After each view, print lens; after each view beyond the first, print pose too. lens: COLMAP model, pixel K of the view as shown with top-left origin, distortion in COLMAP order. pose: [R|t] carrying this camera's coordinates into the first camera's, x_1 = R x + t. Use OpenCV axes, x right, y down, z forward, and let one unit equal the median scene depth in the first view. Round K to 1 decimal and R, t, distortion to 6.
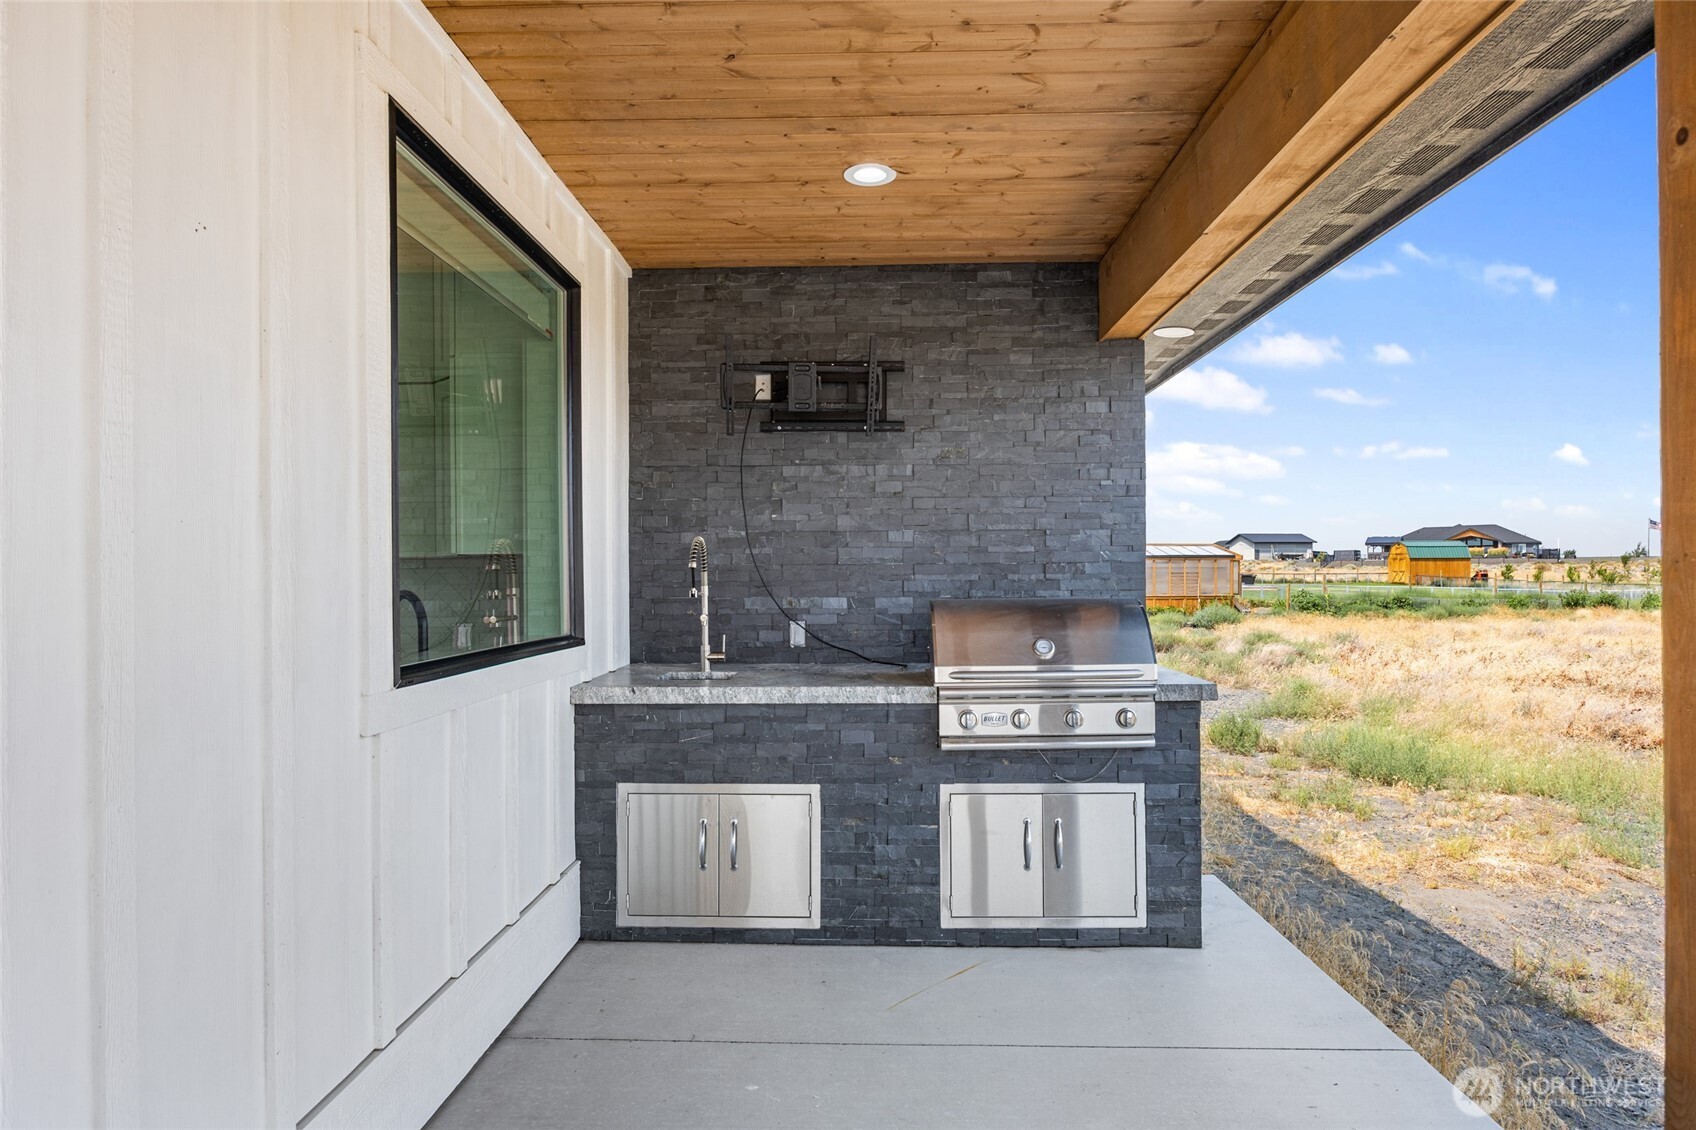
lens RADIAL K [[1053.3, 0, 848.0], [0, 1053.3, 565.0], [0, 0, 1]] dist [0.004488, 0.001066]
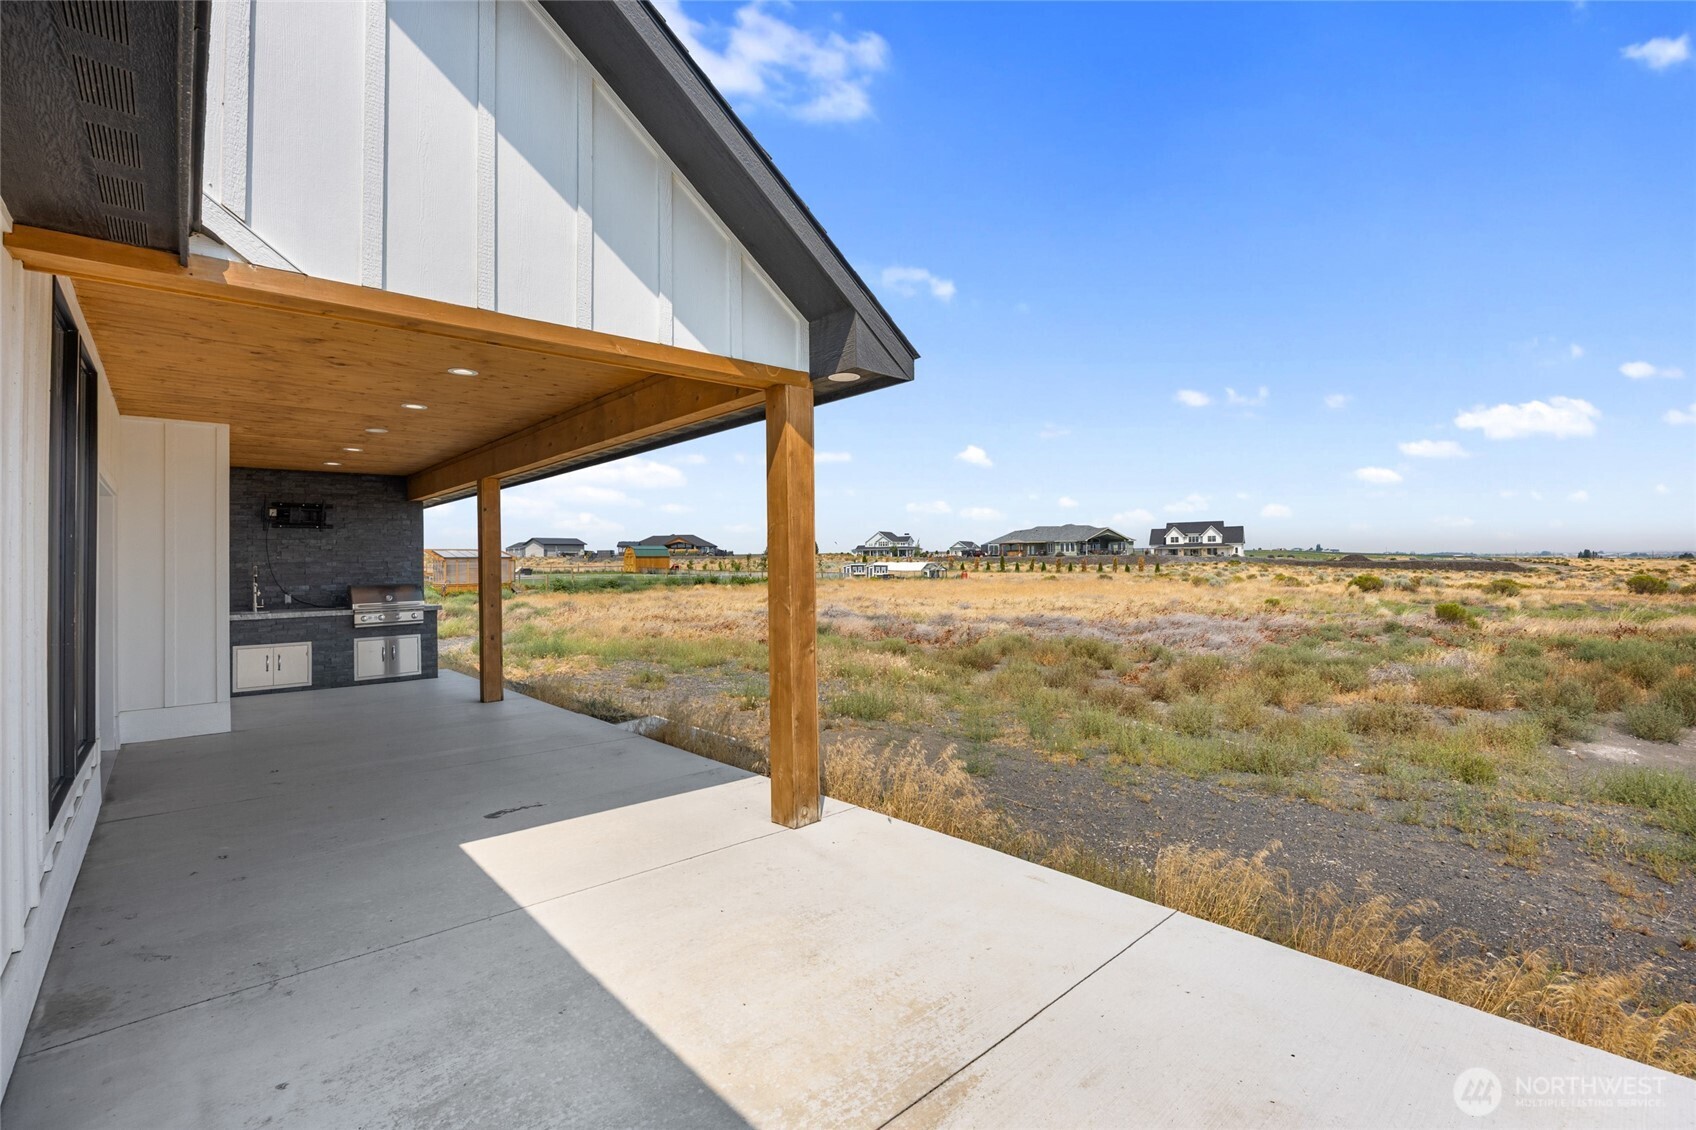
lens RADIAL K [[744.8, 0, 857.0], [0, 744.8, 557.7], [0, 0, 1]] dist [-0.020550, -0.000007]
pose [[0.719206, -0.002173, 0.694793, -0.324409], [0.004747, 0.999987, -0.001785, -0.034609], [-0.694781, 0.004582, 0.719207, -1.500274]]
